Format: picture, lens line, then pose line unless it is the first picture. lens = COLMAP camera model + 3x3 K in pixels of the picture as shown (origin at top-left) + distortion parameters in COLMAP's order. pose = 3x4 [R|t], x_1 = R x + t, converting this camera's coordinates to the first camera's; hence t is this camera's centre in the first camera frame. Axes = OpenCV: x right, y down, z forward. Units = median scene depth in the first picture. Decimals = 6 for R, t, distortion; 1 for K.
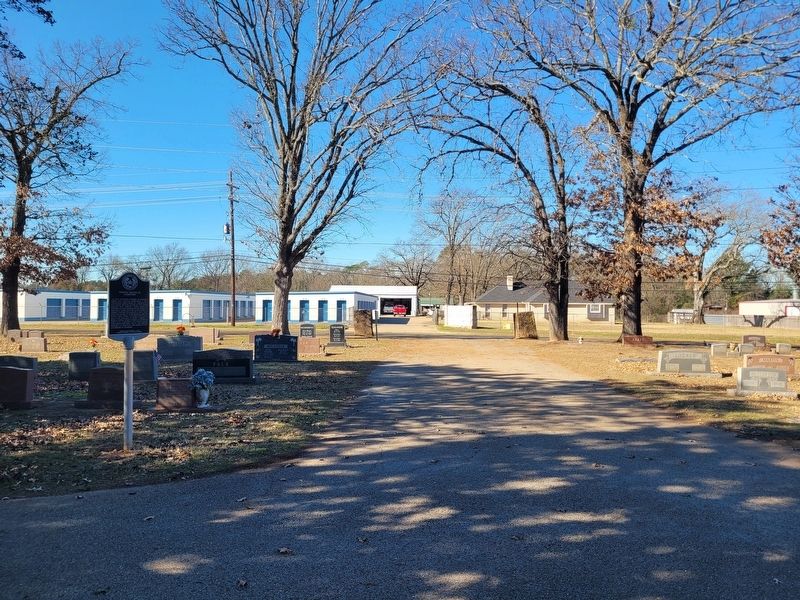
lens RADIAL K [[625.4, 0, 413.2], [0, 625.4, 288.9], [0, 0, 1]] dist [0.078757, -0.067428]
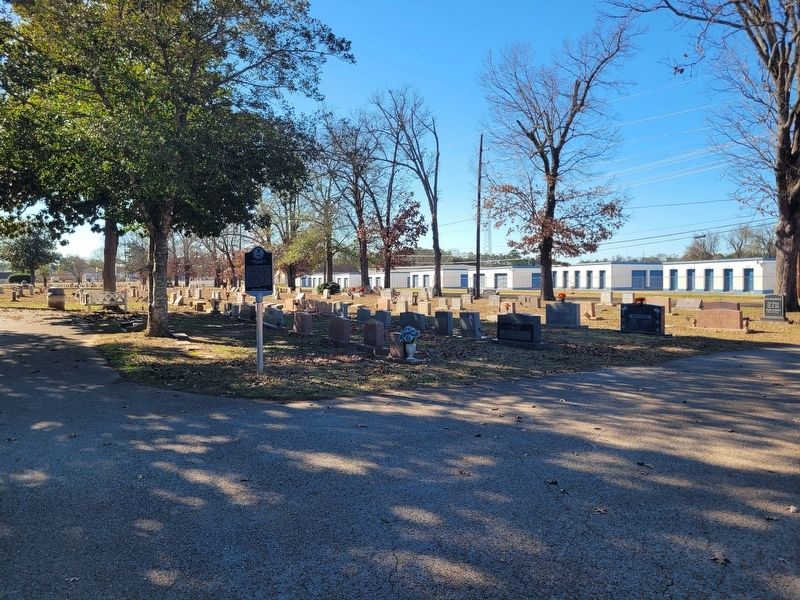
lens RADIAL K [[625.4, 0, 413.2], [0, 625.4, 288.9], [0, 0, 1]] dist [0.078757, -0.067428]
pose [[0.516226, 0.004429, -0.856441, 0.742327], [0.032776, 0.999152, 0.024923, 0.033907], [0.855825, -0.040936, 0.515643, 0.472842]]
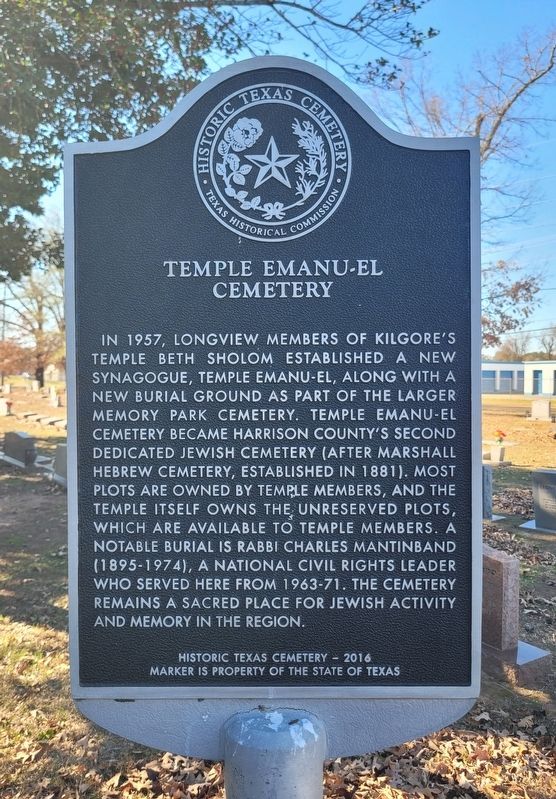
lens RADIAL K [[611.6, 0, 257.2], [0, 611.6, 399.1], [0, 0, 1]] dist [-0.002810, -0.000657]
pose [[0.621010, 0.026401, -0.783358, -0.298067], [0.021968, 0.998454, 0.051065, 0.017415], [0.783495, -0.048920, 0.619470, 0.754812]]
